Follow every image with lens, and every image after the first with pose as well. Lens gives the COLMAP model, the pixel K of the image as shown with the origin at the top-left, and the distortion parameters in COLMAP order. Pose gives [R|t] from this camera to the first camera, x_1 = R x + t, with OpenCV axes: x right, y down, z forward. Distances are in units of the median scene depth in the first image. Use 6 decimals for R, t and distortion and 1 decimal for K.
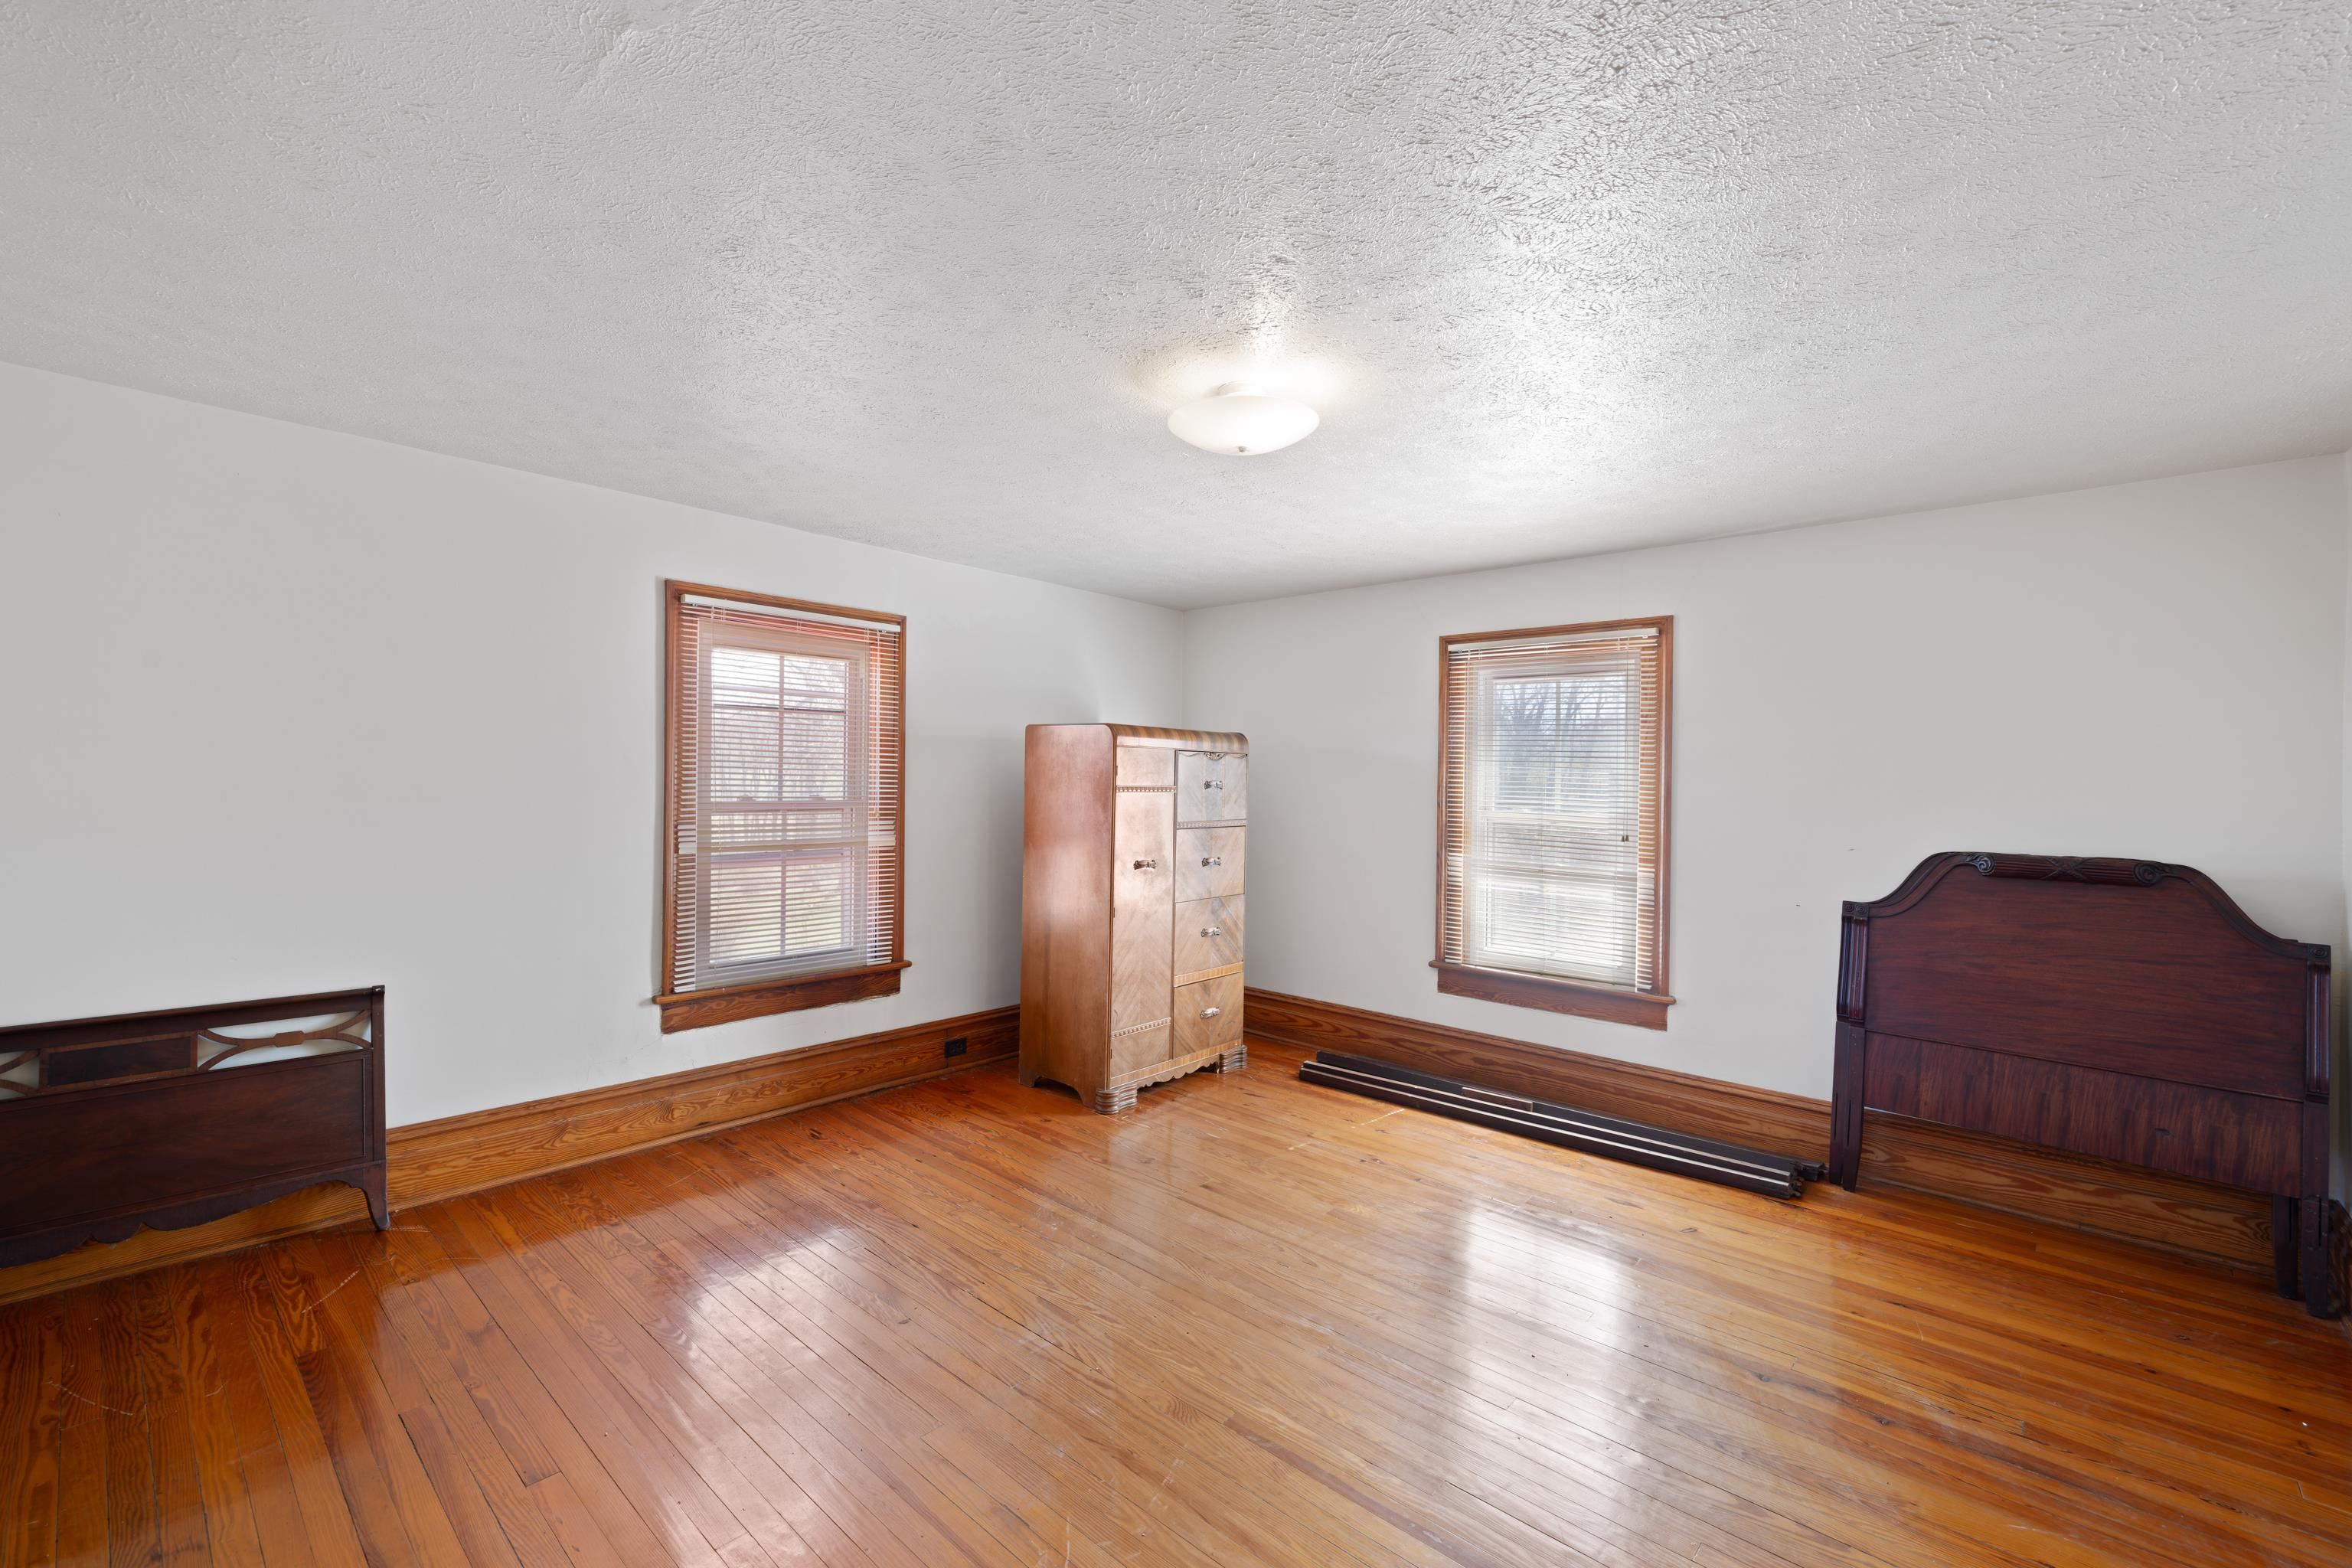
lens RADIAL K [[950.7, 0, 1189.2], [0, 950.7, 782.0], [0, 0, 1]] dist [-0.015761, 0.000173]
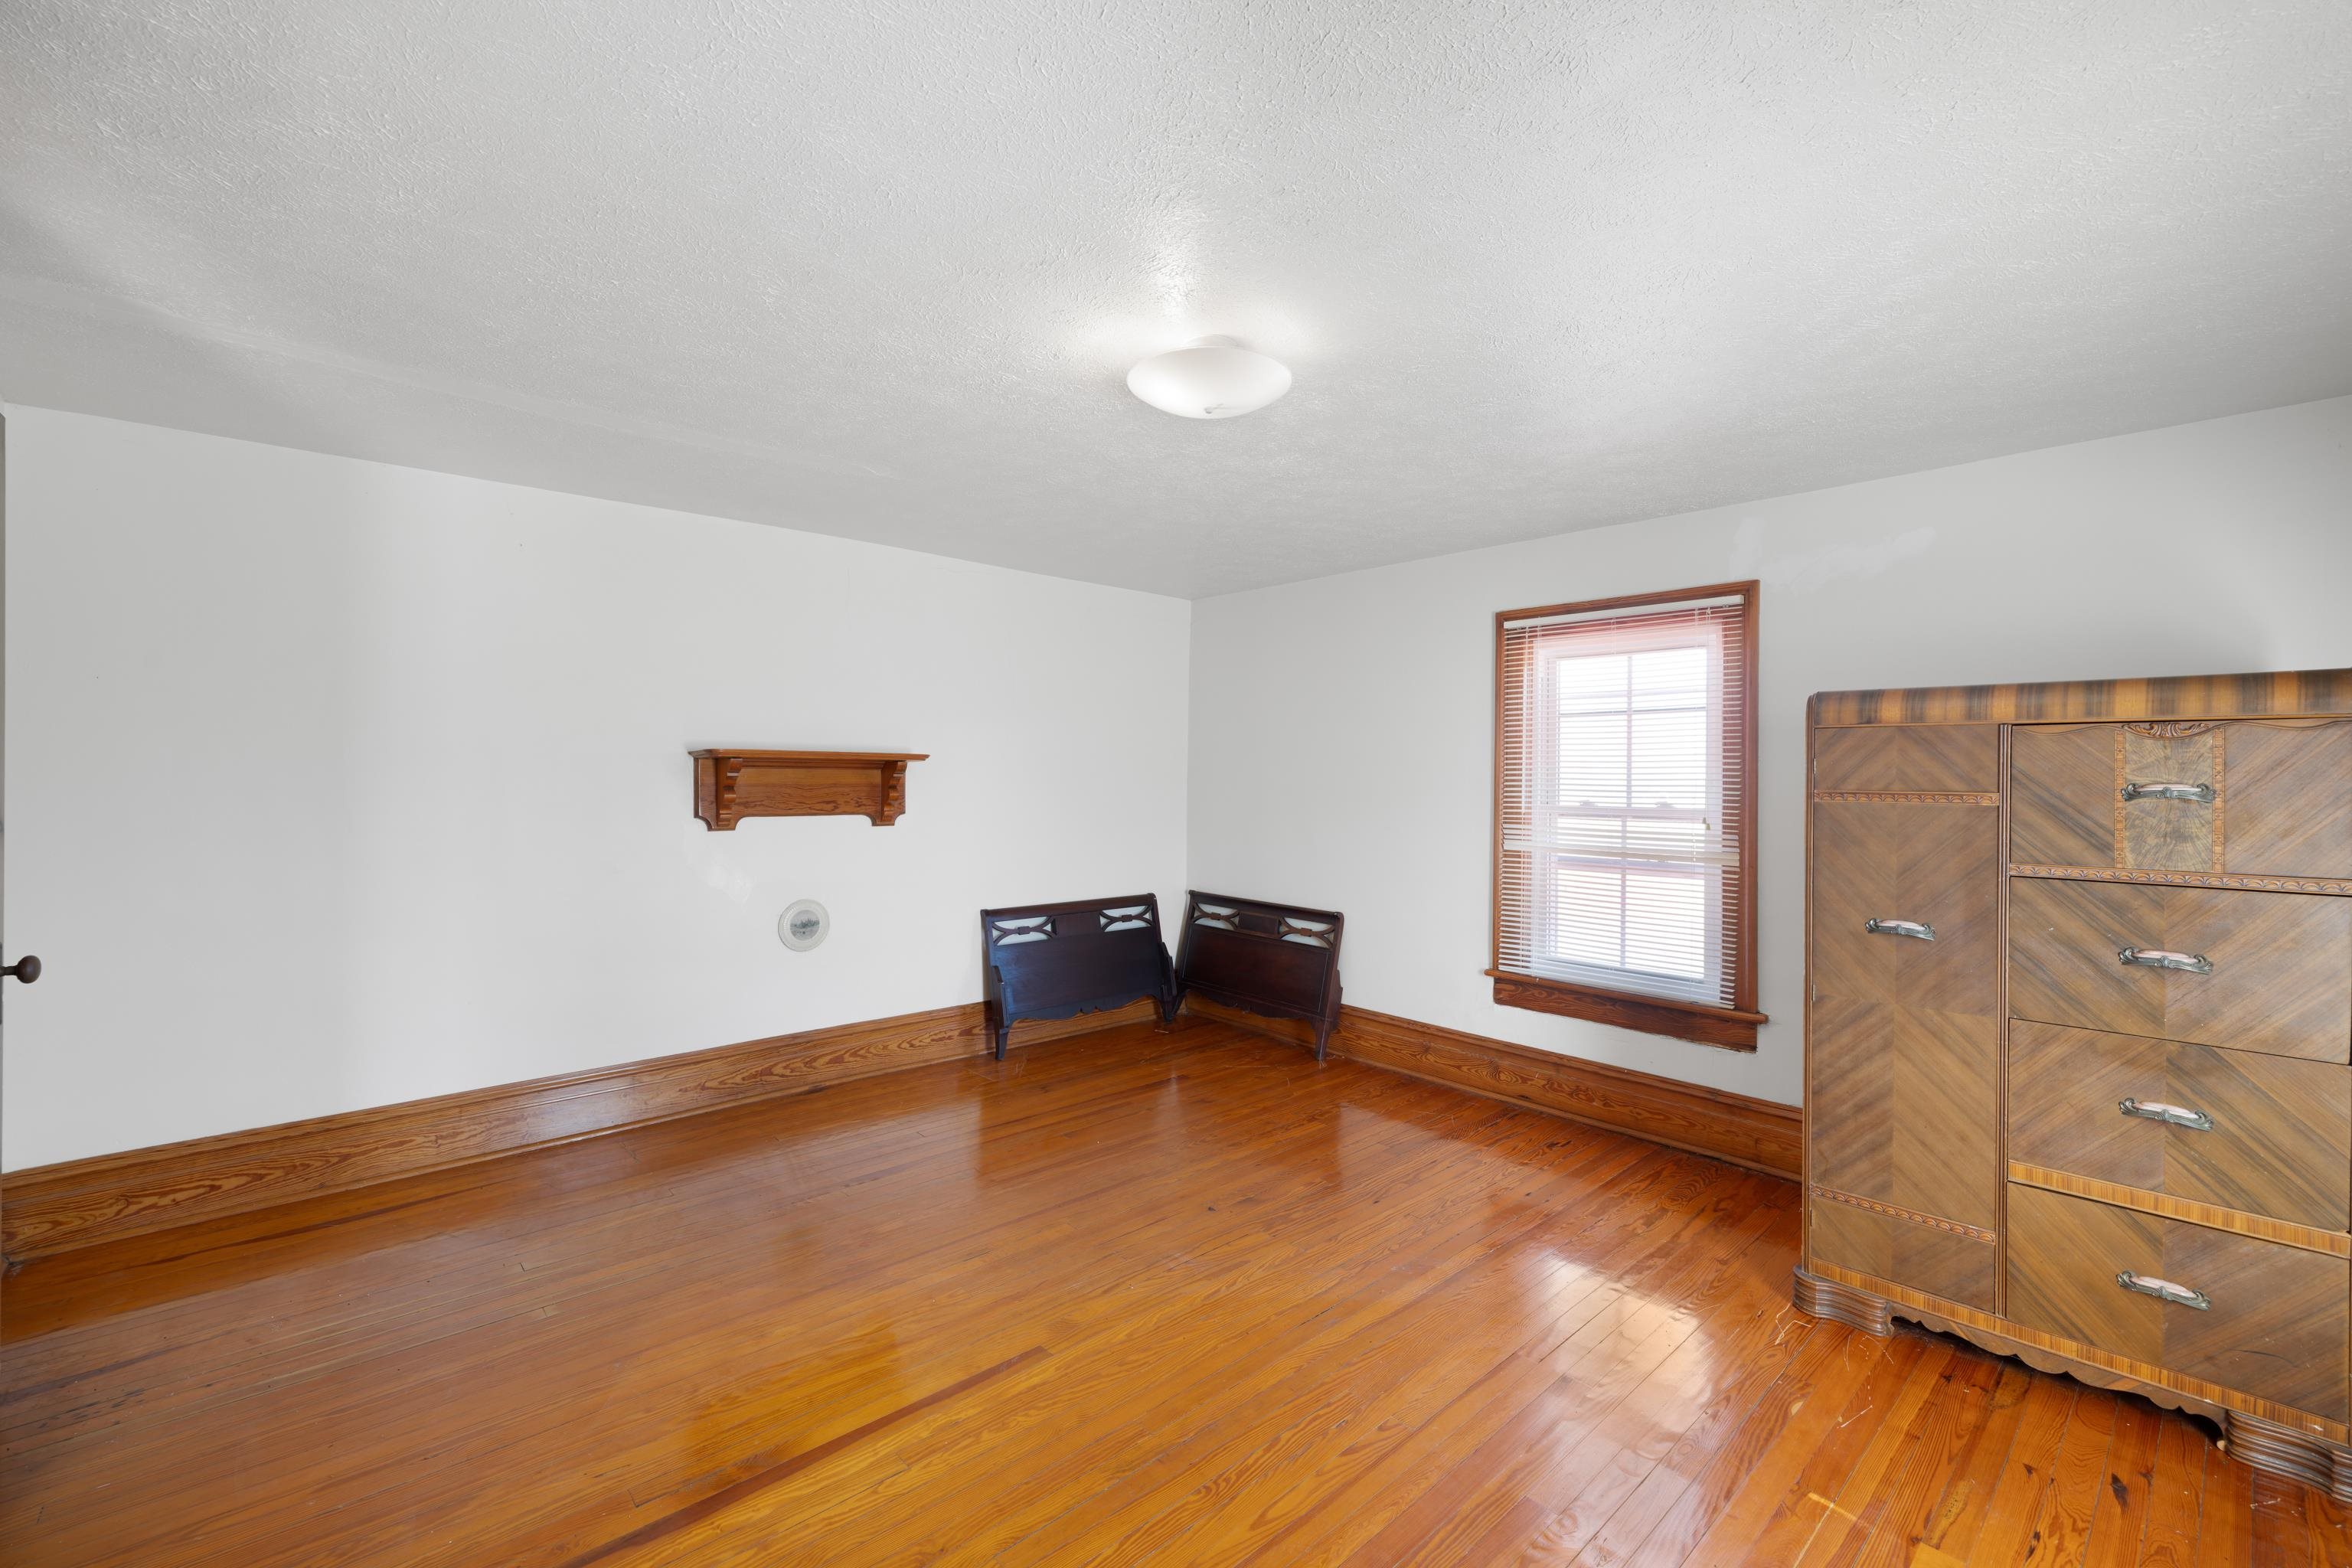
lens RADIAL K [[1006.2, 0, 1184.5], [0, 1006.2, 780.1], [0, 0, 1]] dist [-0.000849, -0.000021]
pose [[-0.105081, -0.010257, -0.994411, 0.646017], [-0.009518, 0.999911, -0.009308, 0.006734], [0.994418, 0.008487, -0.105169, 0.673800]]
